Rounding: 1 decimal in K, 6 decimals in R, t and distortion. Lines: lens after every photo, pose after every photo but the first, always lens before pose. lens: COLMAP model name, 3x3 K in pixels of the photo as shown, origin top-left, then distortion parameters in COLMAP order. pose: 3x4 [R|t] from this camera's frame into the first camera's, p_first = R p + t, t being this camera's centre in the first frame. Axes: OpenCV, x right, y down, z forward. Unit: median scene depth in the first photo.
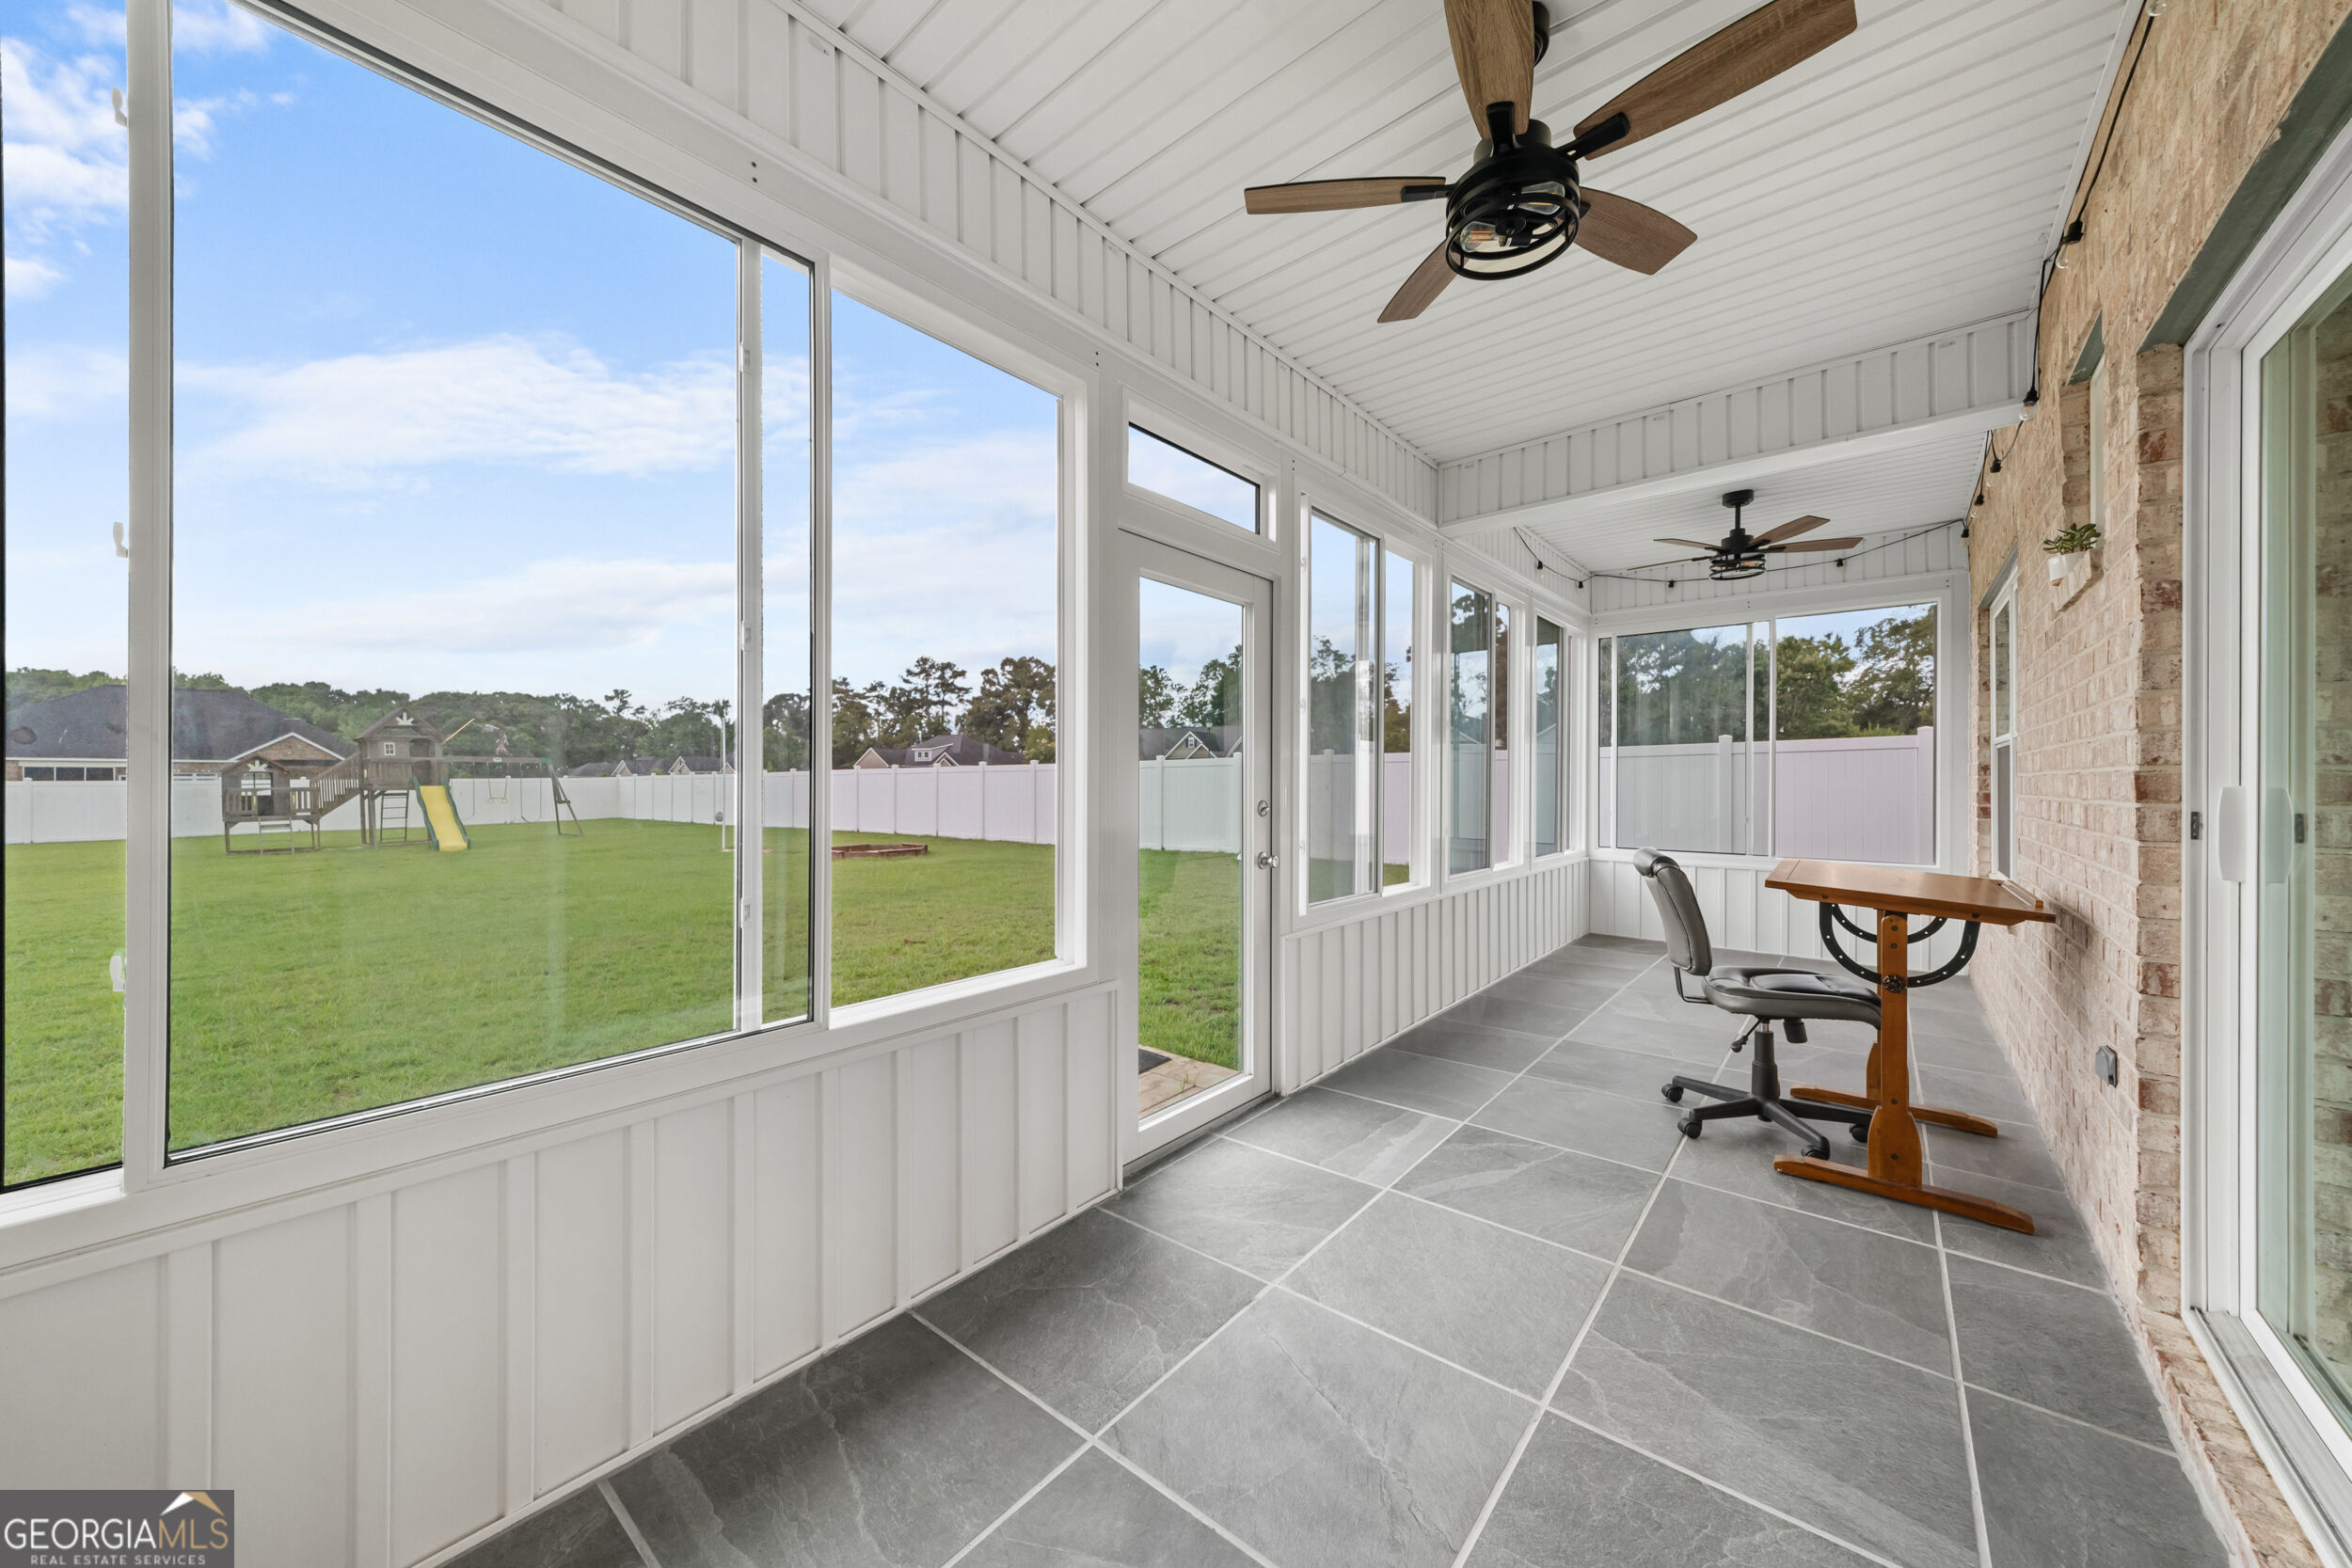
lens RADIAL K [[819.8, 0, 1183.7], [0, 819.8, 779.0], [0, 0, 1]] dist [0.011980, -0.003451]
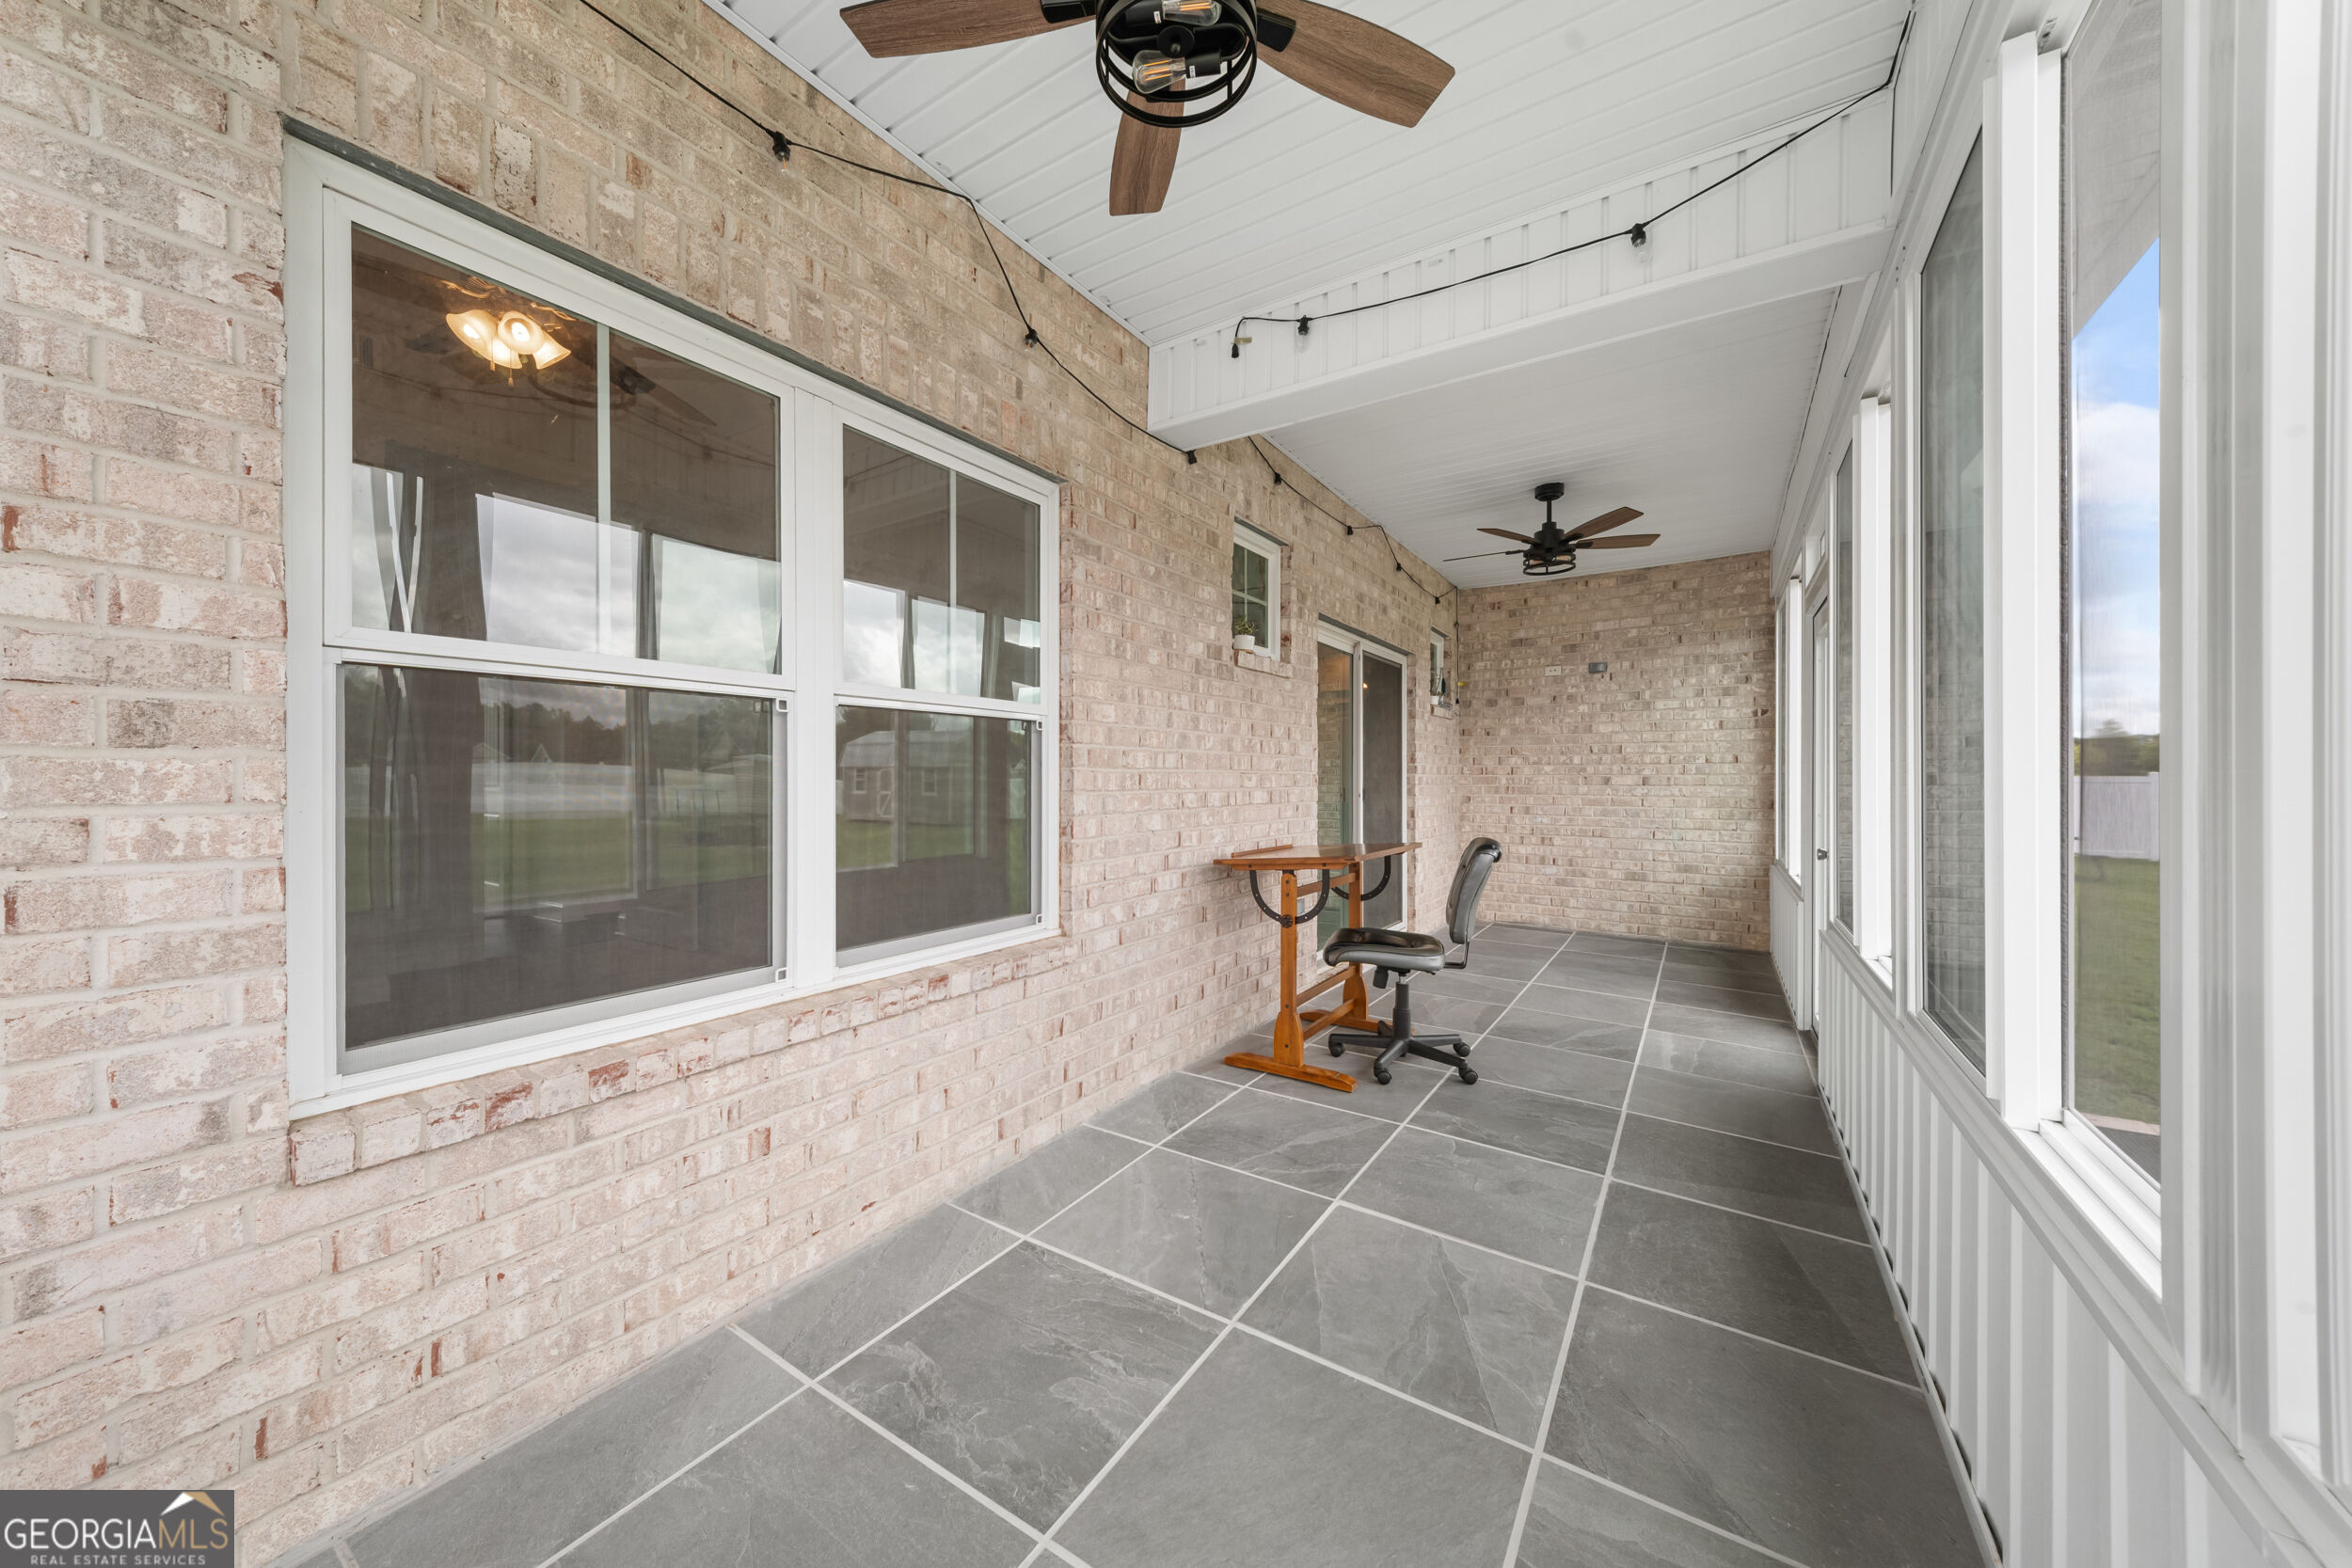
lens RADIAL K [[819.8, 0, 1170.6], [0, 819.8, 775.3], [0, 0, 1]] dist [0.011980, -0.003451]
pose [[-0.992964, -0.007460, -0.118179, 1.216494], [-0.007840, 0.999966, 0.002744, -0.004631], [0.118155, 0.003651, -0.992988, 2.209262]]
